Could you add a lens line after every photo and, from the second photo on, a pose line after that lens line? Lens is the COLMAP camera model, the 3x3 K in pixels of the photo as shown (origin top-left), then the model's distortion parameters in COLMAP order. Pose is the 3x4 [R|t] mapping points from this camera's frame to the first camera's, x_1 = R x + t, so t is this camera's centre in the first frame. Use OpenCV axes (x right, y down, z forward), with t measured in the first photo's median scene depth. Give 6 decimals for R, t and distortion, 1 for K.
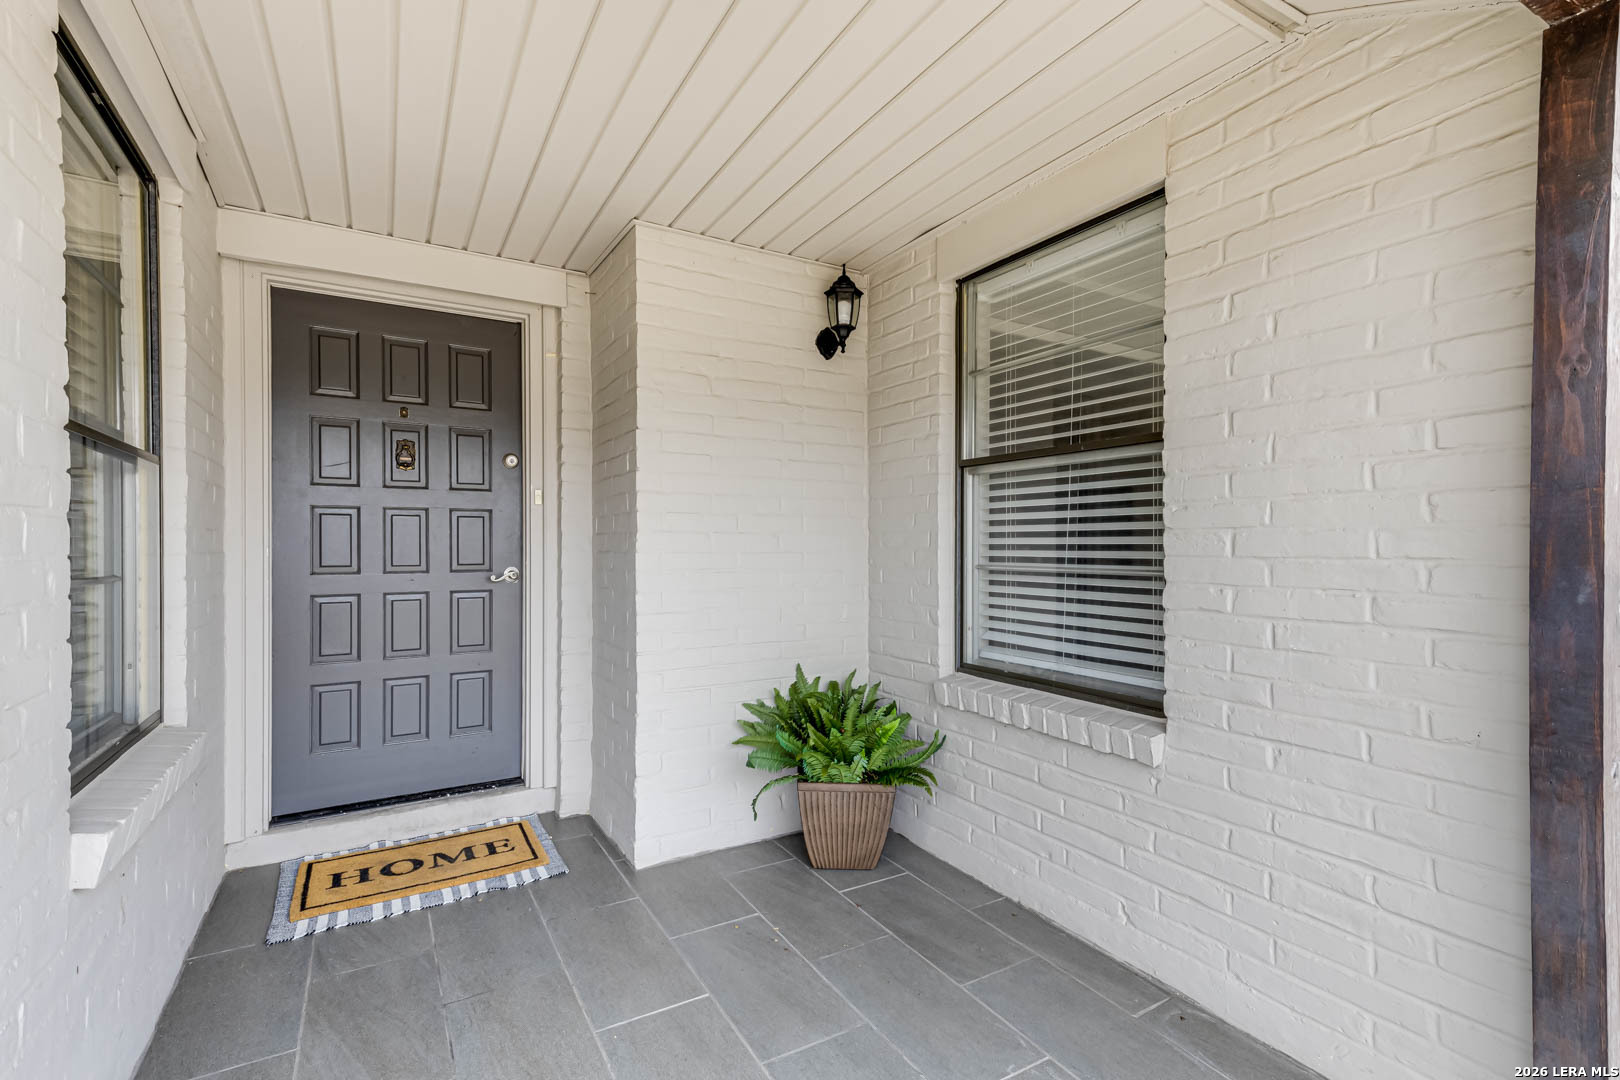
lens RADIAL K [[757.5, 0, 816.0], [0, 757.5, 542.8], [0, 0, 1]] dist [0.028925, 0.000702]
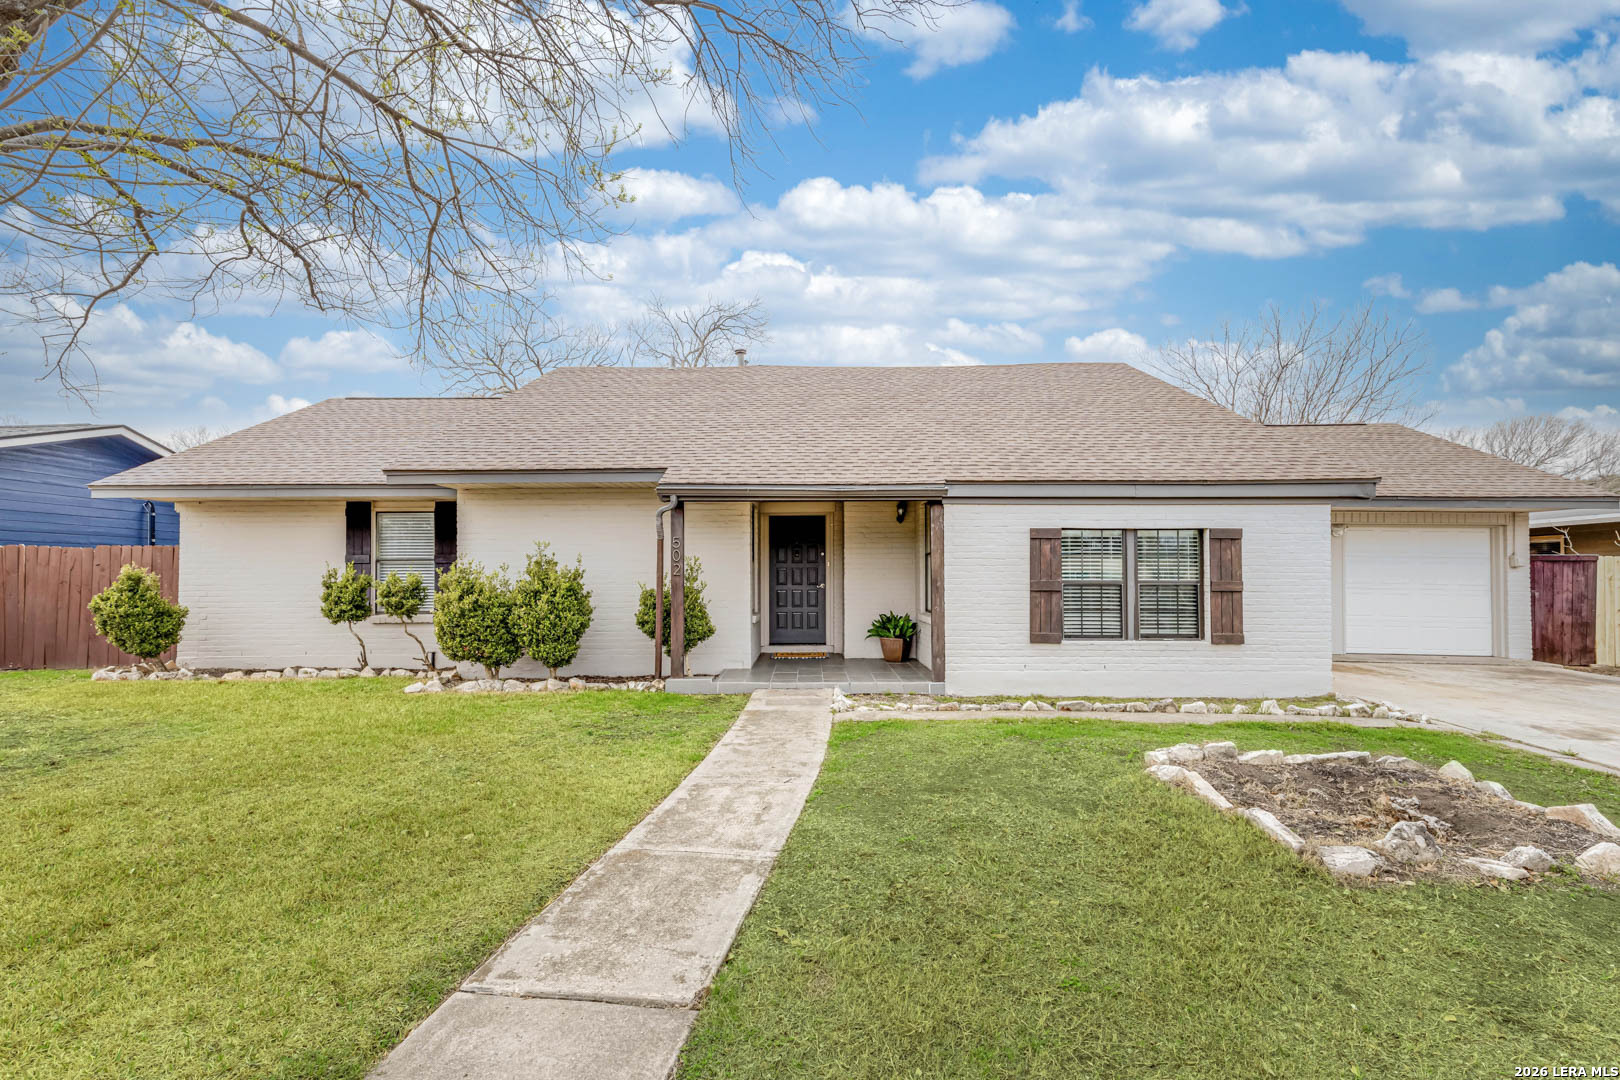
lens RADIAL K [[757.5, 0, 807.7], [0, 757.5, 539.3], [0, 0, 1]] dist [0.028925, 0.000702]
pose [[0.855829, -0.027625, -0.516521, 1.447727], [0.006611, 0.999075, -0.042480, -0.028788], [0.517217, 0.032941, 0.855220, -2.182859]]
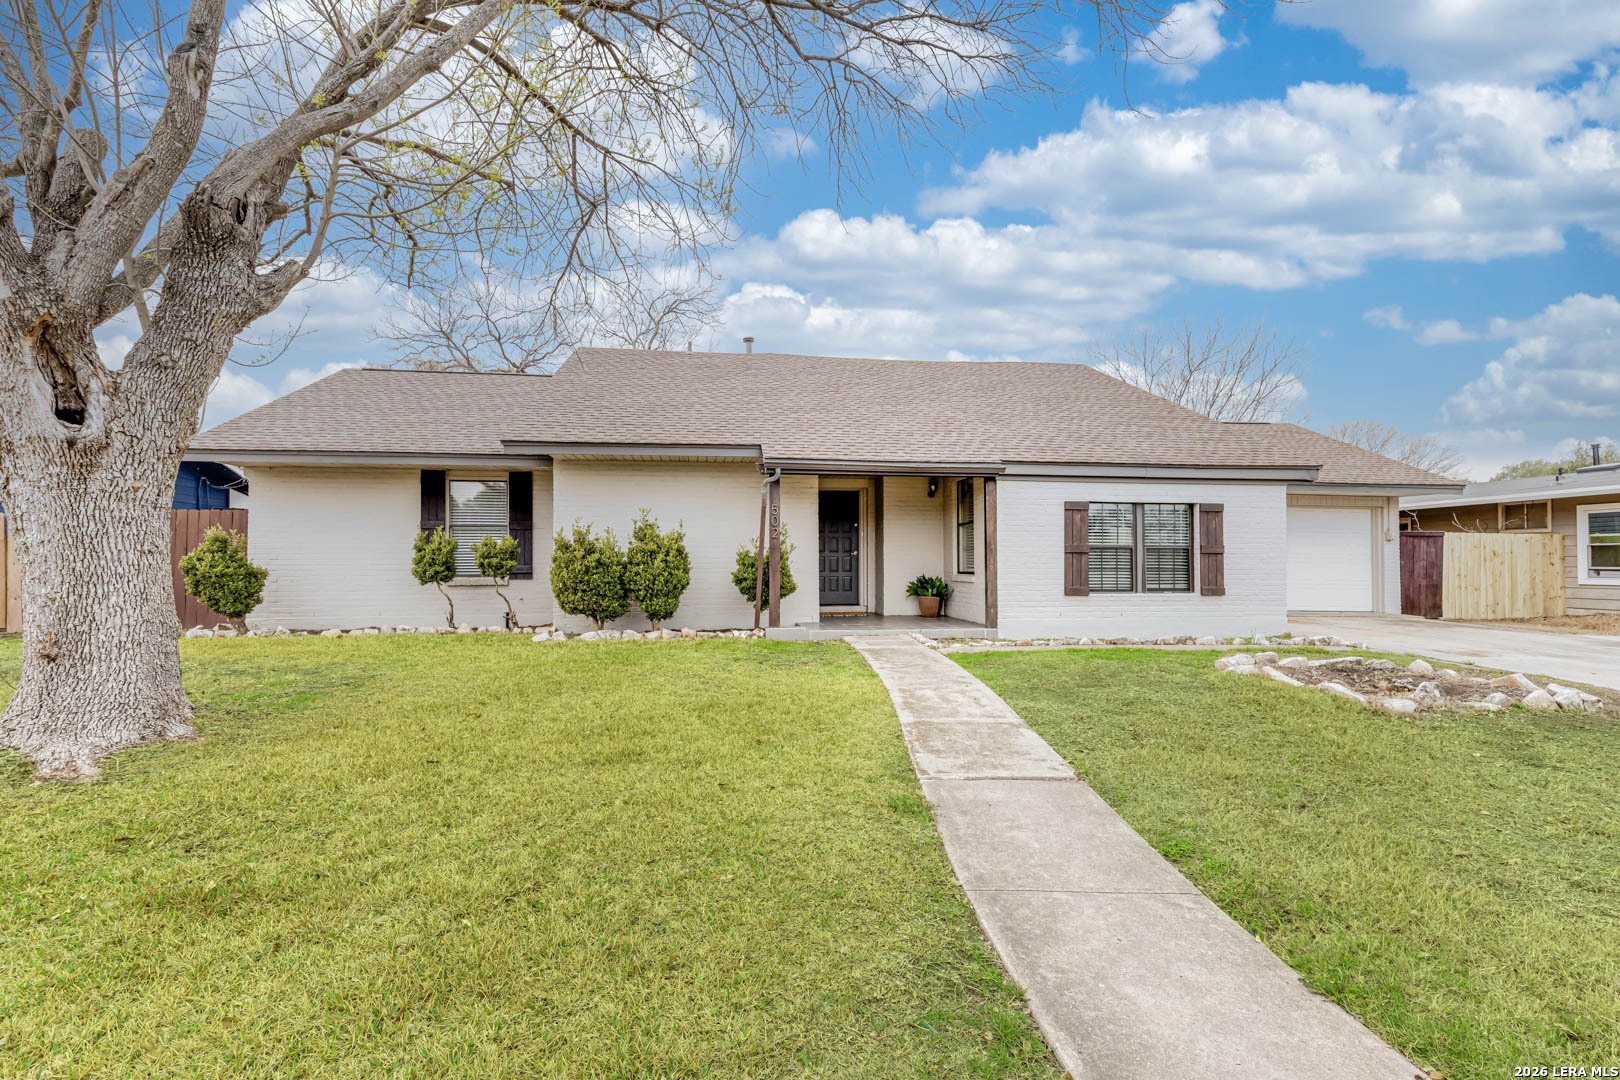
lens RADIAL K [[757.5, 0, 814.5], [0, 757.5, 529.2], [0, 0, 1]] dist [0.028925, 0.000702]
pose [[0.921491, -0.017118, -0.388023, 1.000150], [0.003803, 0.999378, -0.035057, 0.055272], [0.388382, 0.030829, 0.920983, -2.912399]]
